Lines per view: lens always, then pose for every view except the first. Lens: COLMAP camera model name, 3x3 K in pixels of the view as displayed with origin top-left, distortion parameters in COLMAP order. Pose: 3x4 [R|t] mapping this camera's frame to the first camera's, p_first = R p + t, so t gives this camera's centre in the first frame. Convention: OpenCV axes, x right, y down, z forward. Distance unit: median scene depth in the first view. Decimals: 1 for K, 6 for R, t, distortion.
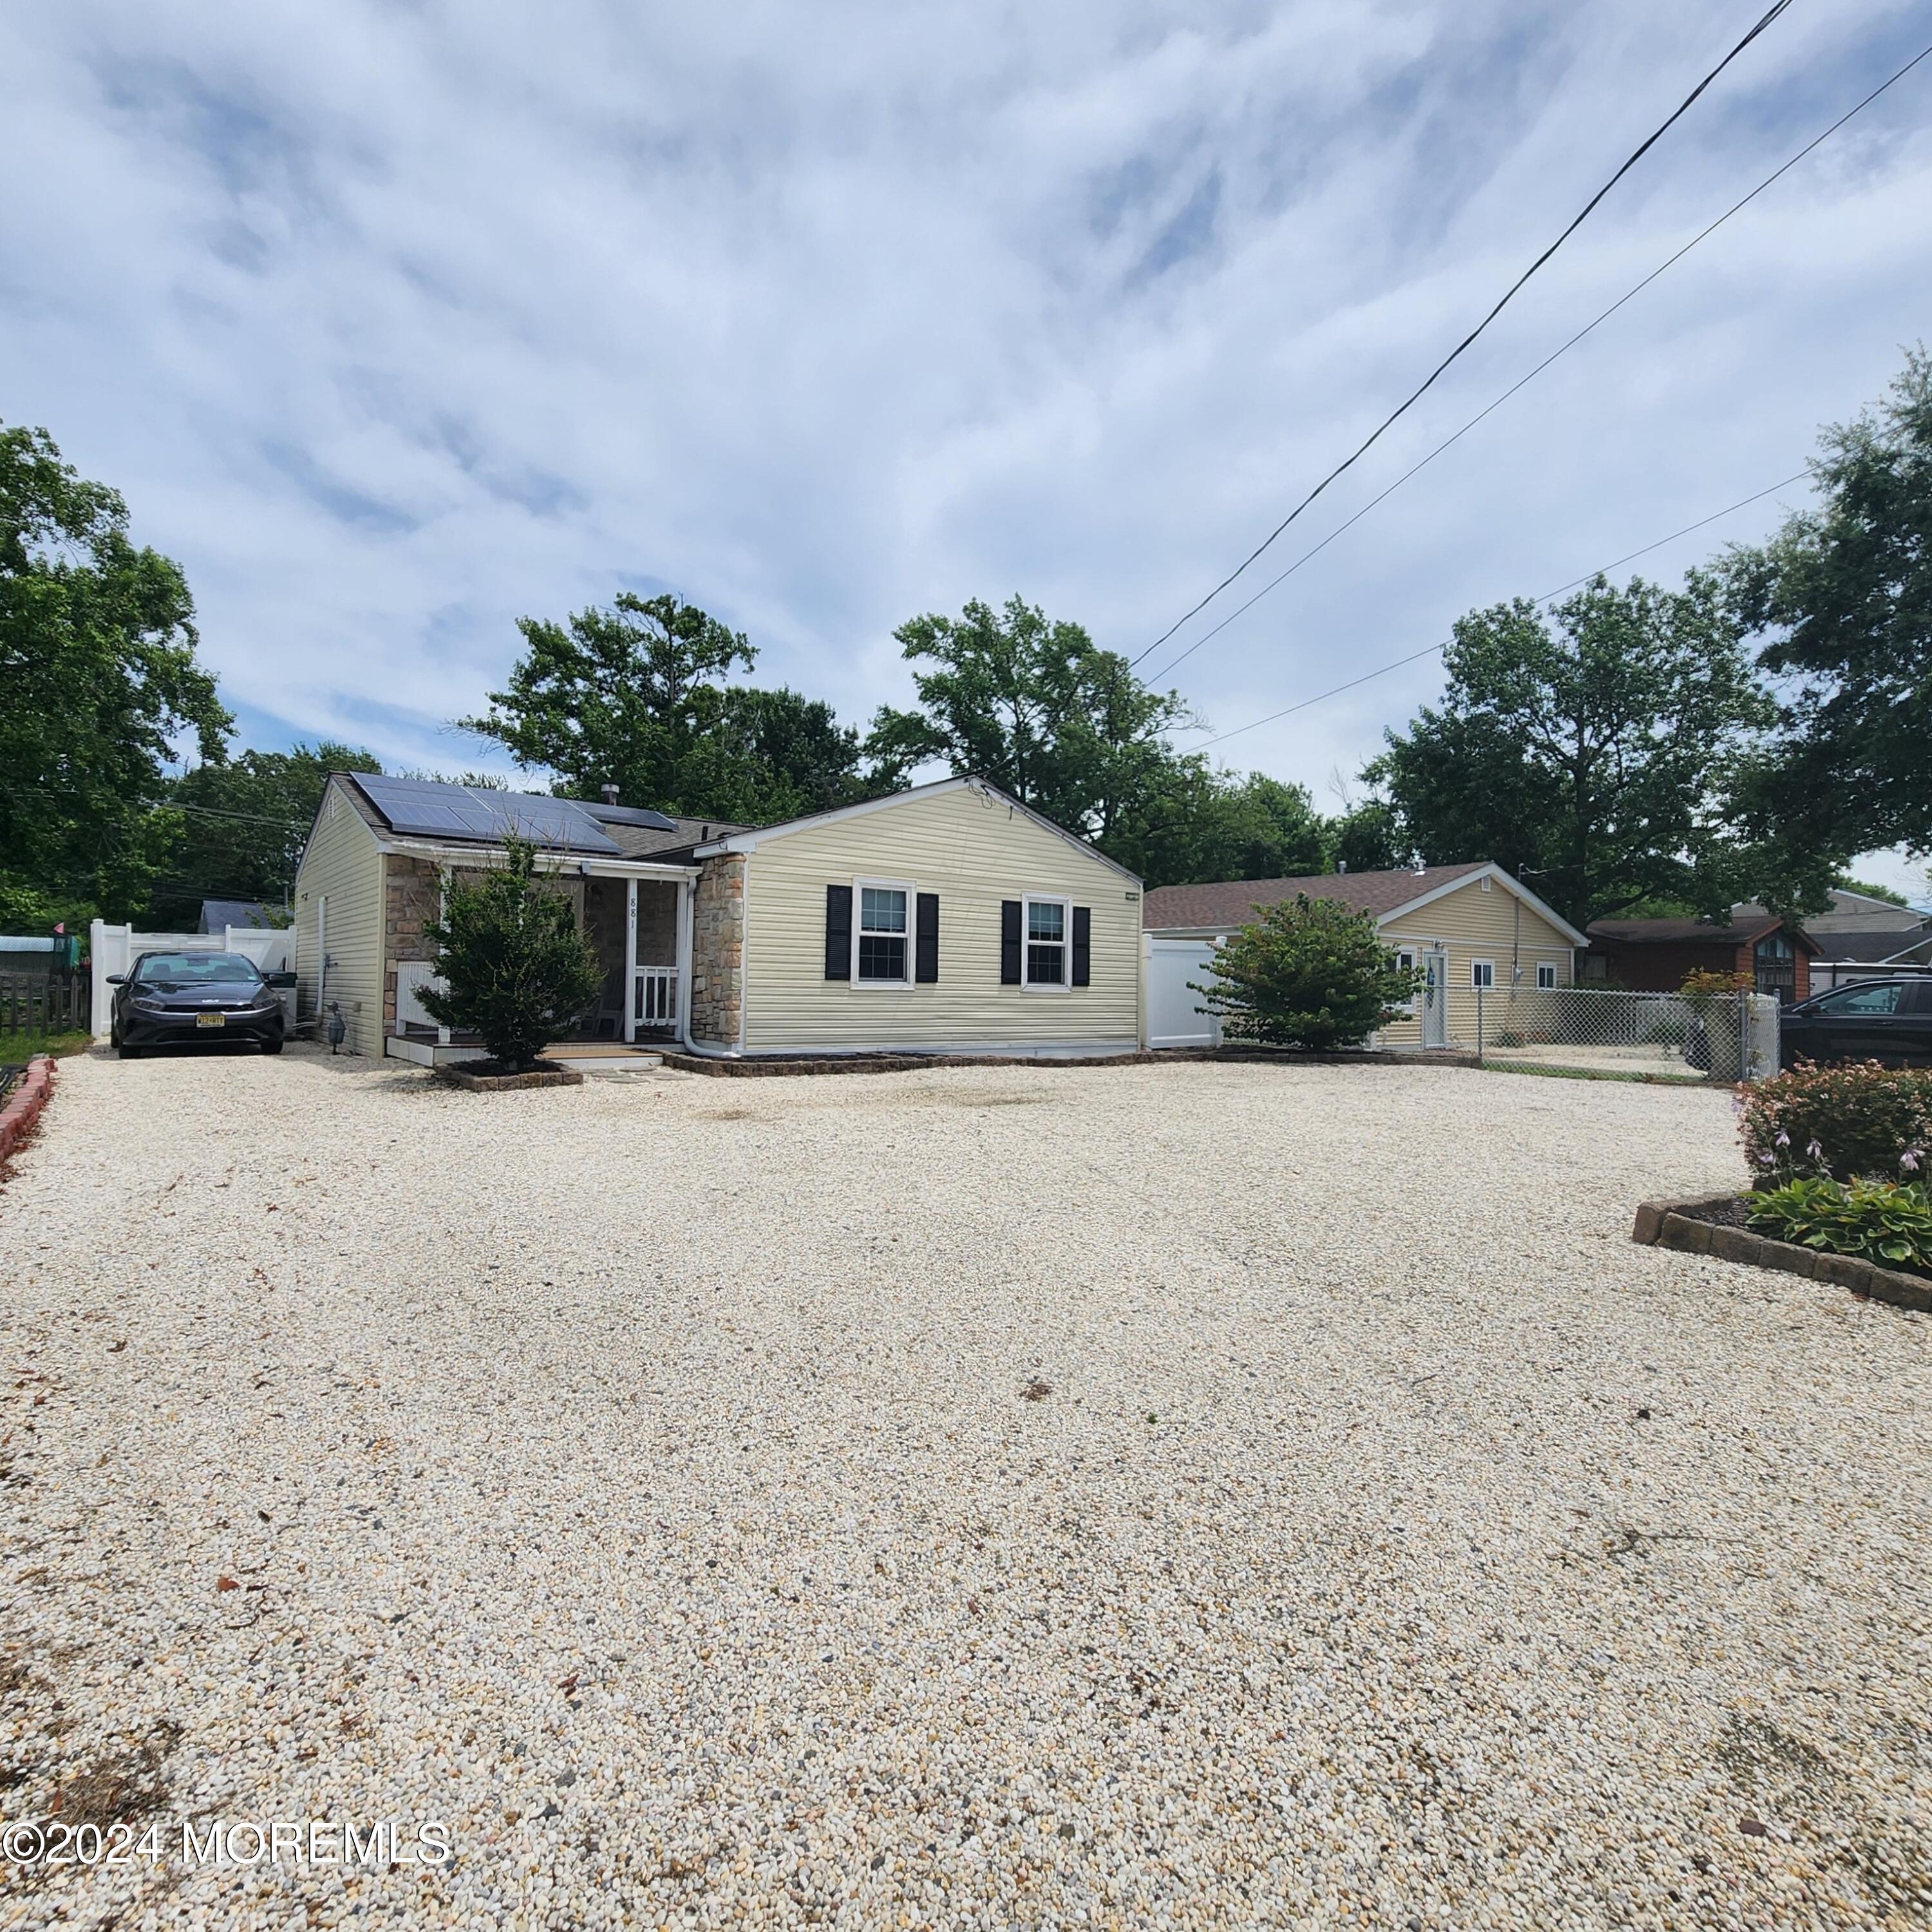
lens RADIAL K [[1115.0, 0, 966.0], [0, 1115.0, 966.0], [0, 0, 1]] dist [-0.028539, 0.023826]
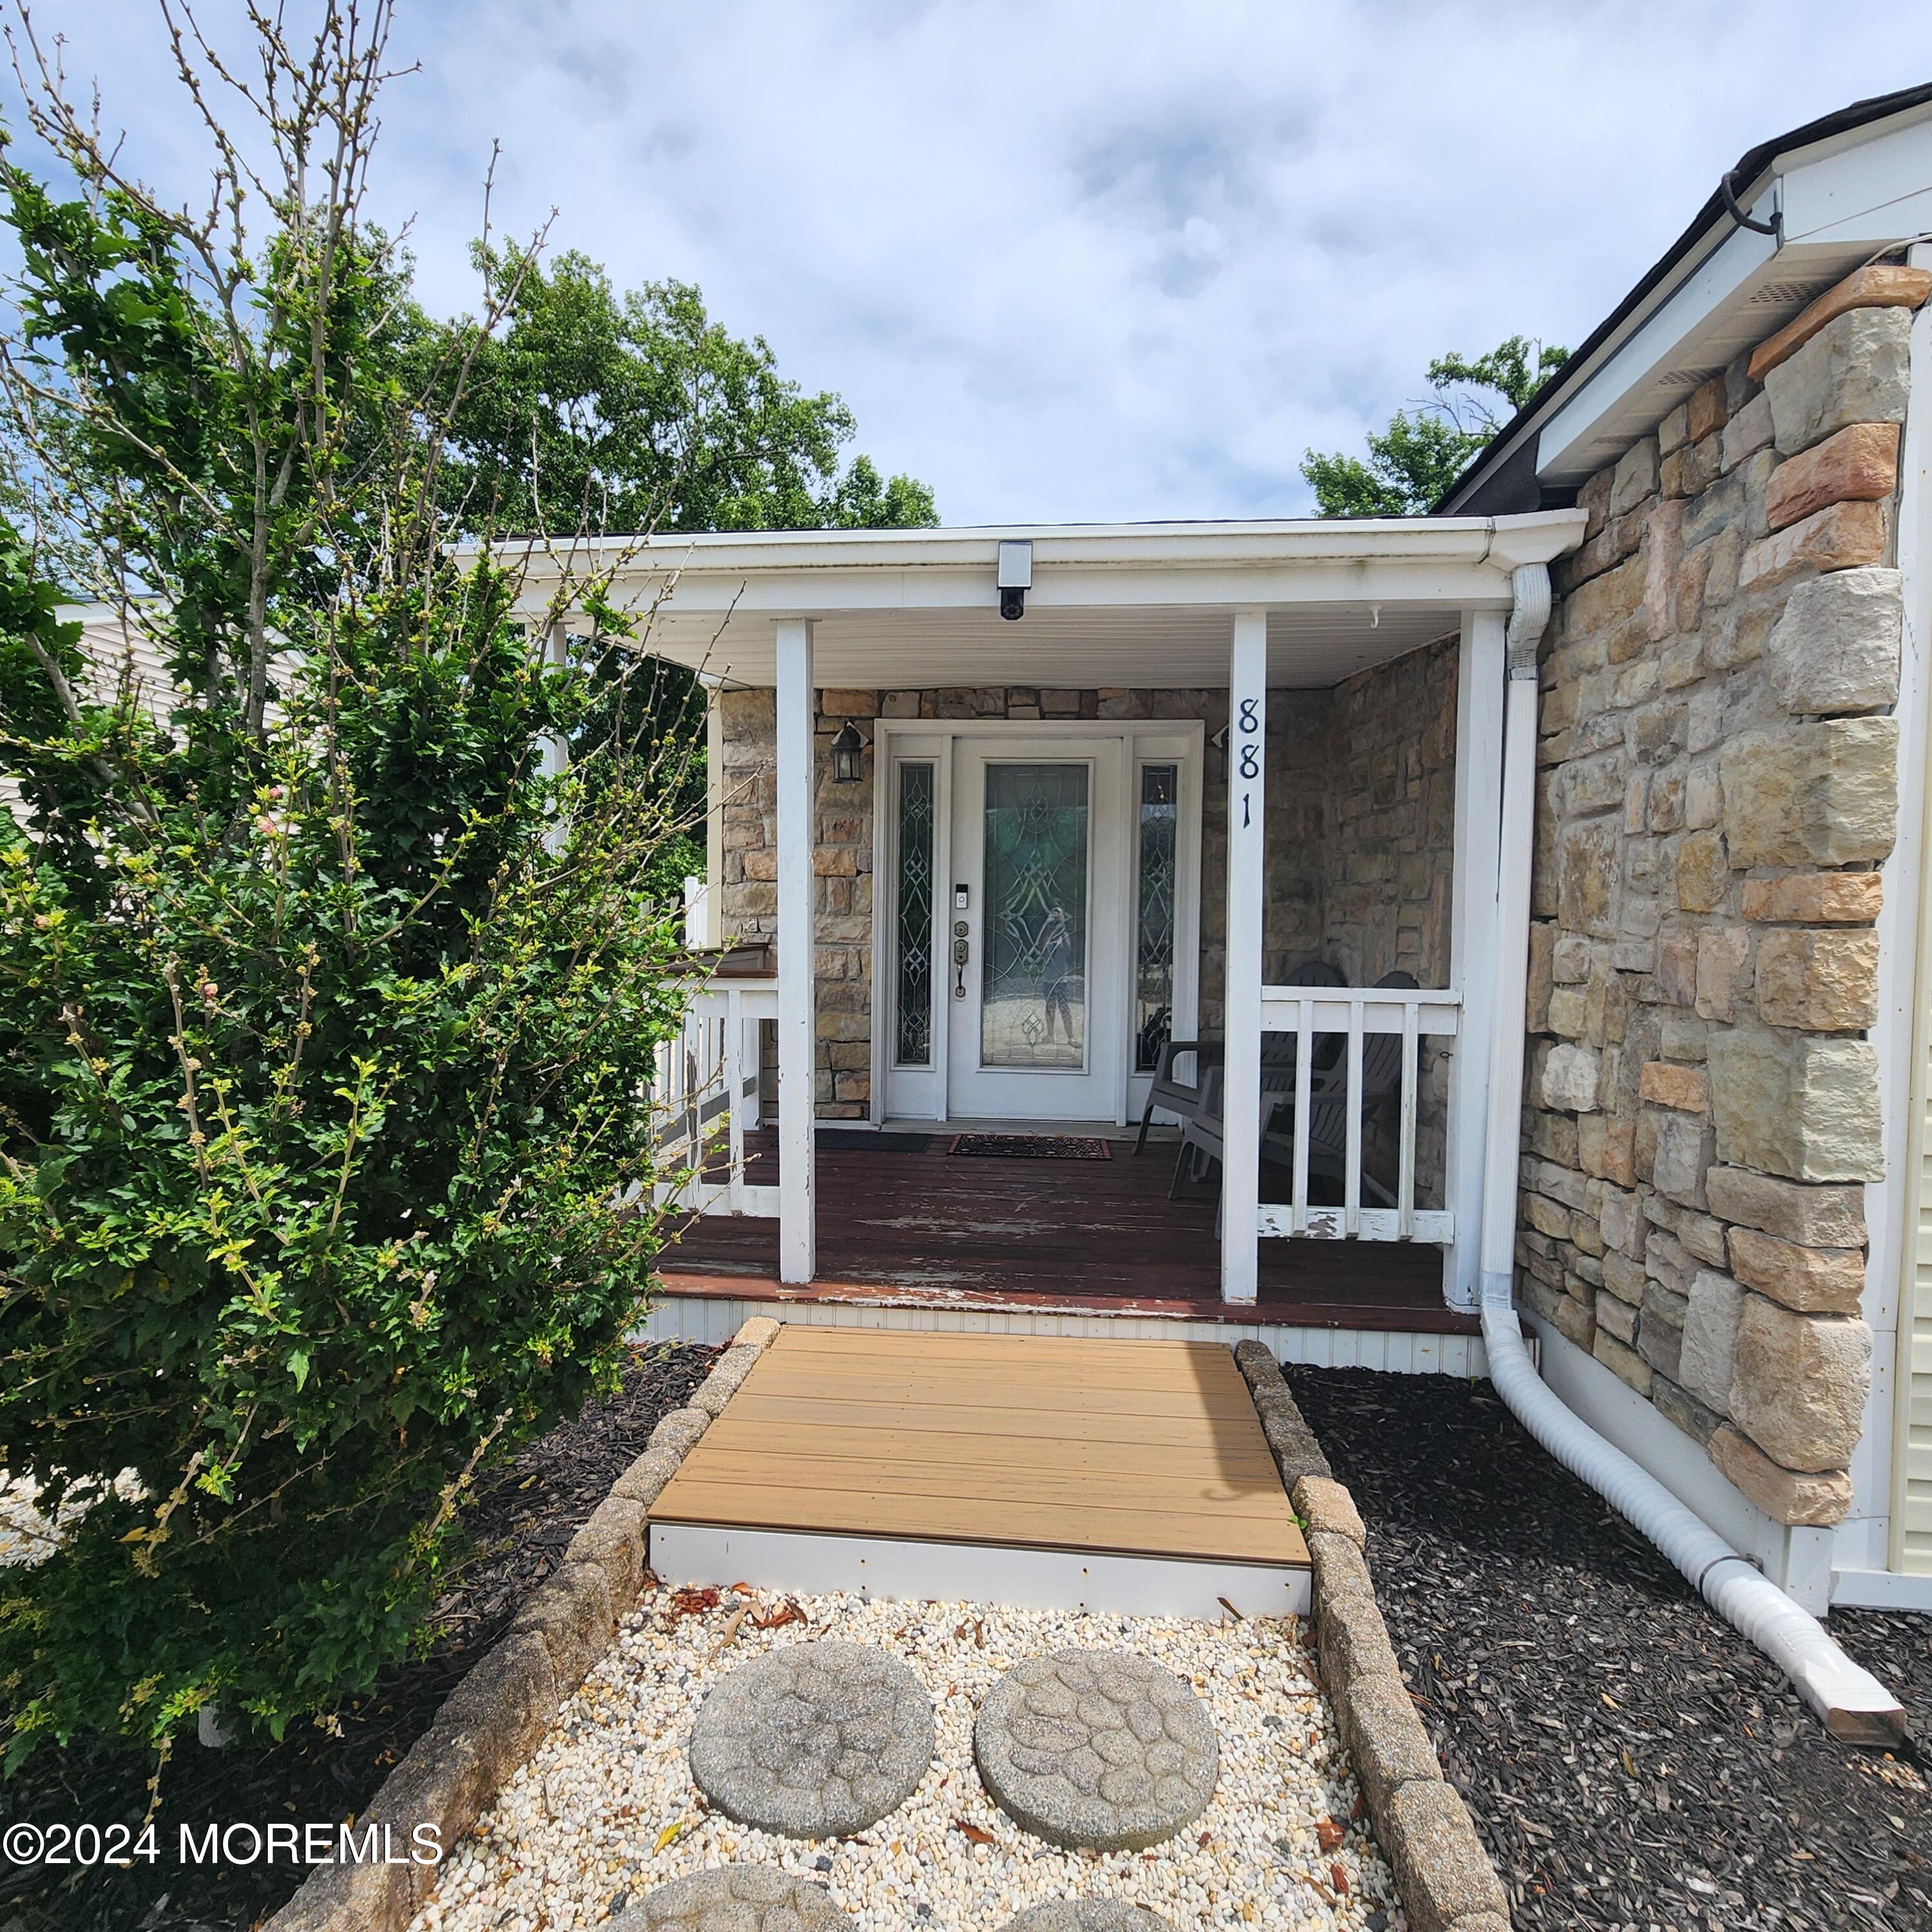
lens RADIAL K [[1056.1, 0, 966.0], [0, 1056.1, 966.0], [0, 0, 1]] dist [-0.001047, -0.000047]
pose [[0.732082, 0.021906, -0.680864, -0.079471], [0.013118, 0.998844, 0.046241, -0.006598], [0.681090, -0.042783, 0.730948, 0.331597]]
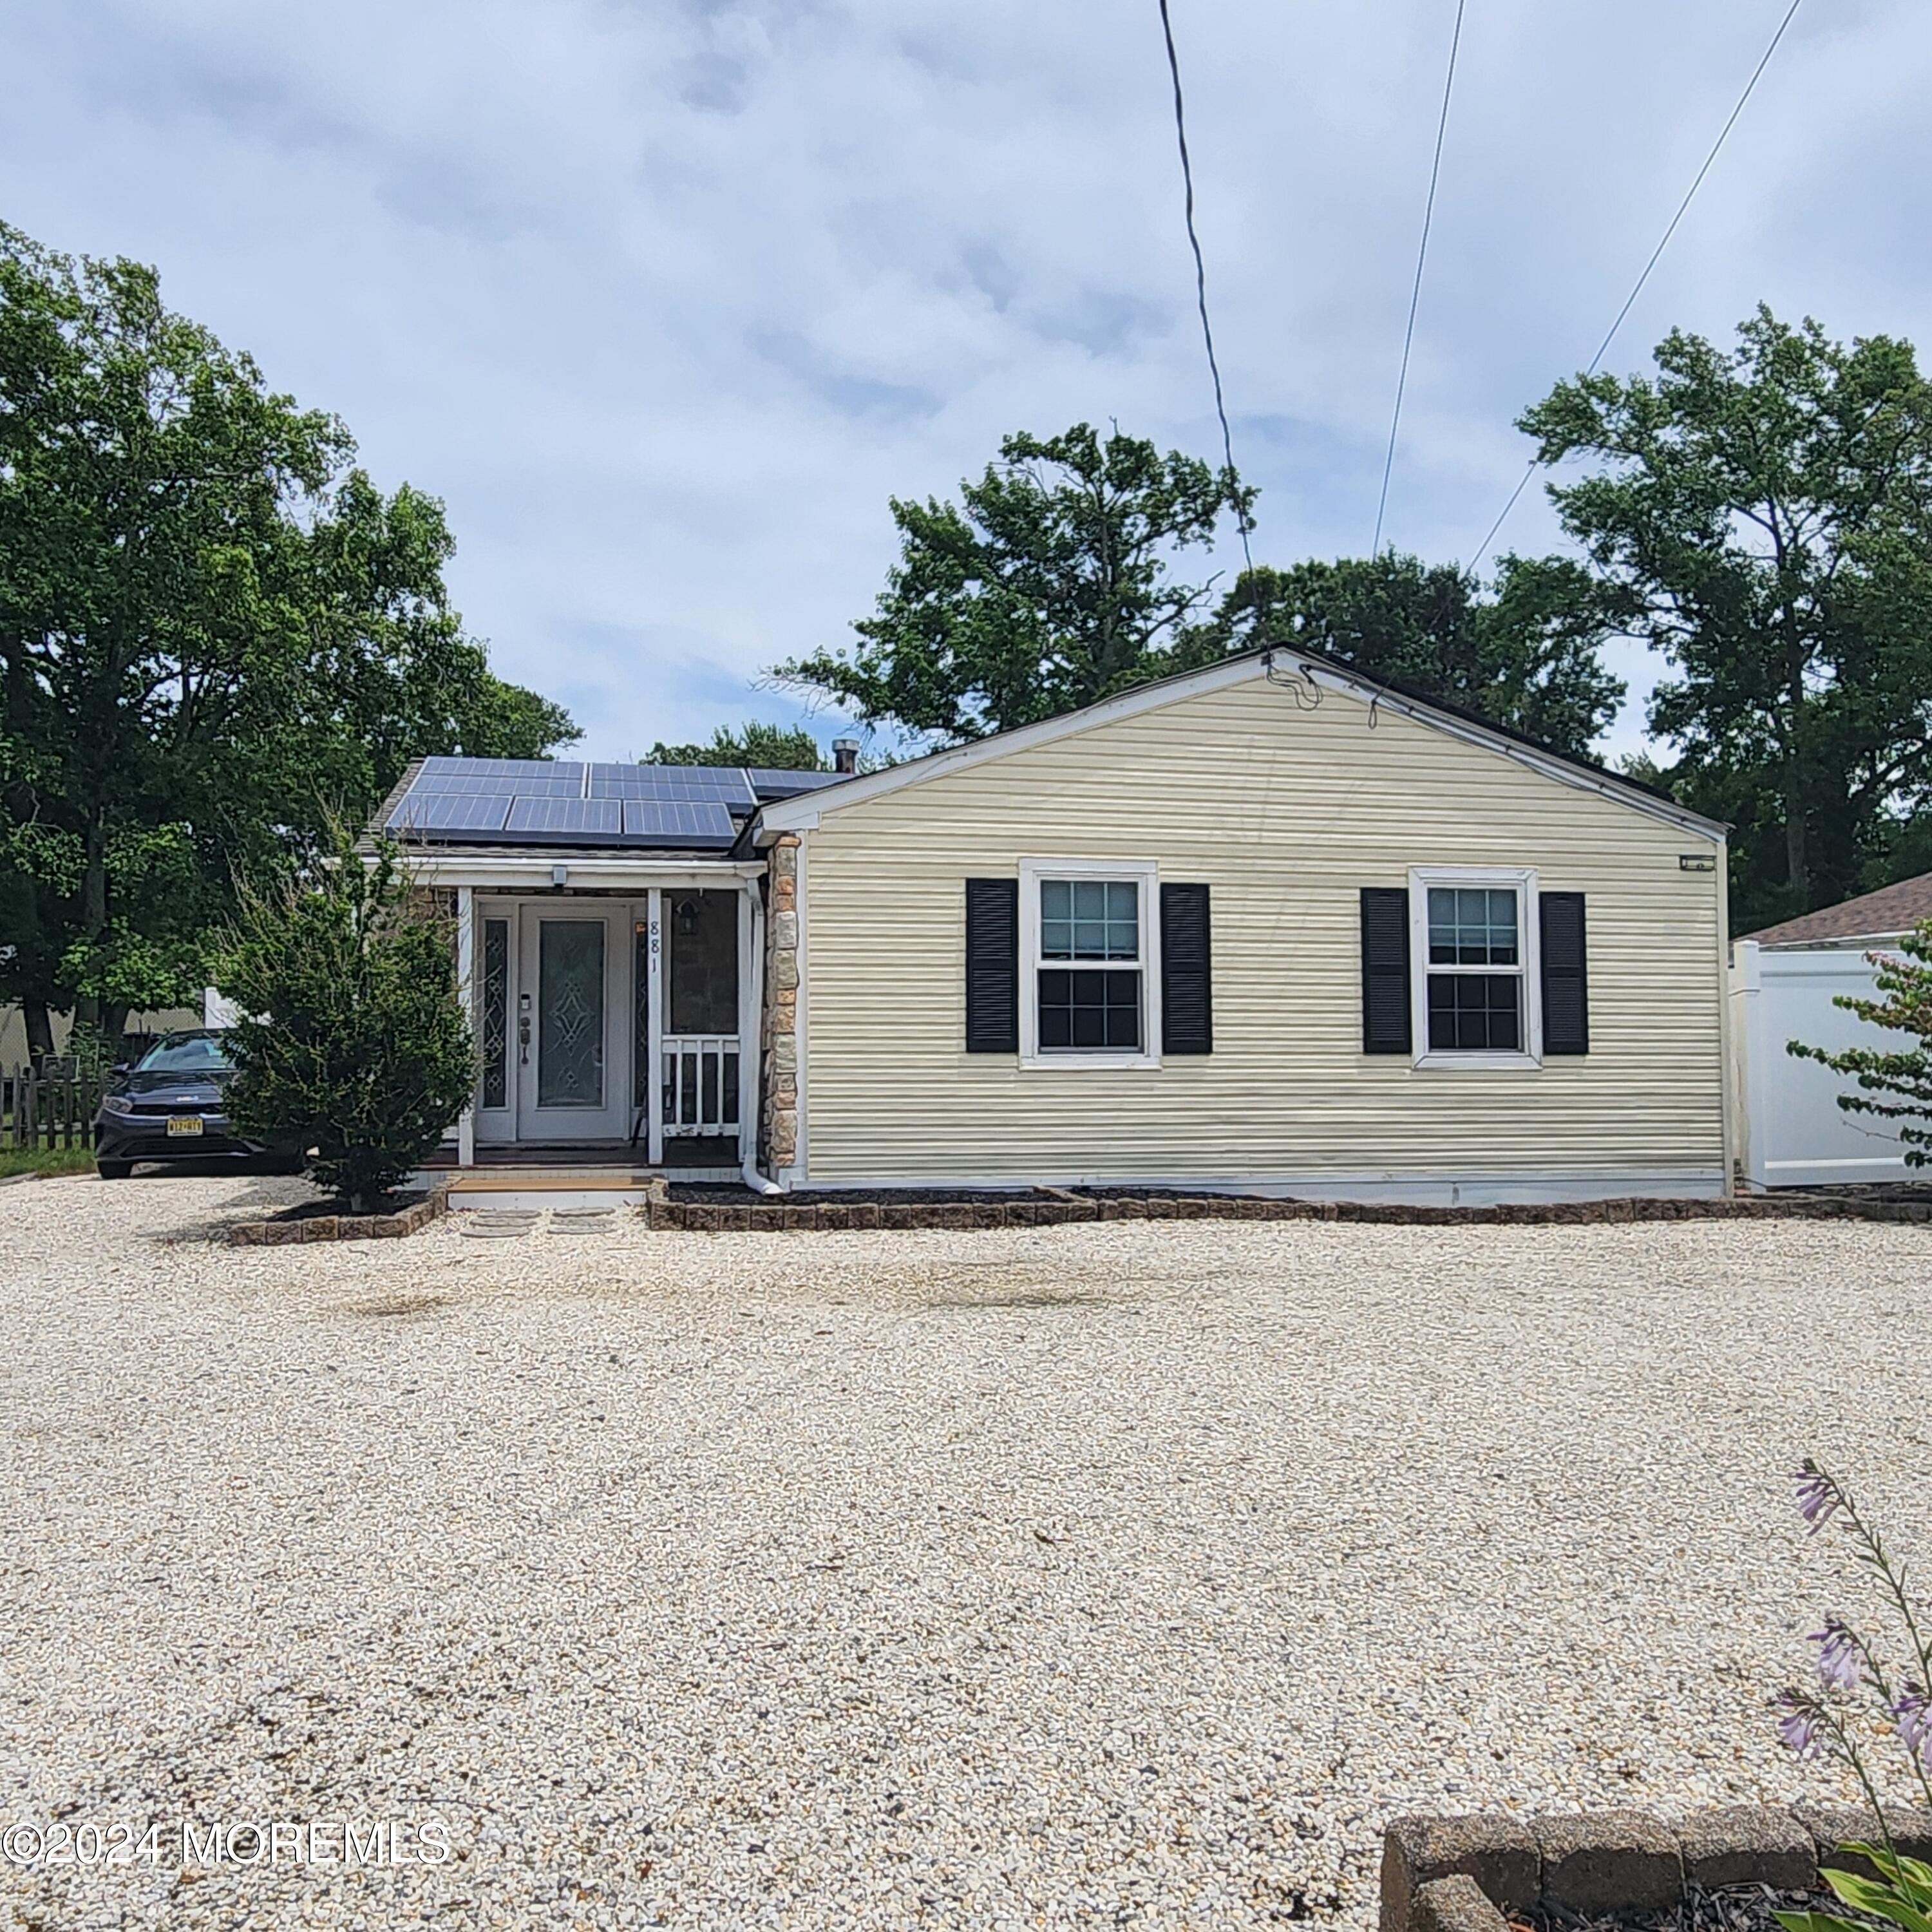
lens RADIAL K [[1812.3, 0, 934.8], [0, 1812.3, 962.3], [0, 0, 1]] dist [0.002990, 0.011174]
pose [[0.880668, -0.041421, -0.471920, 0.120904], [0.024346, 0.998811, -0.042233, 0.002308], [0.473108, 0.025703, 0.880629, 0.090471]]
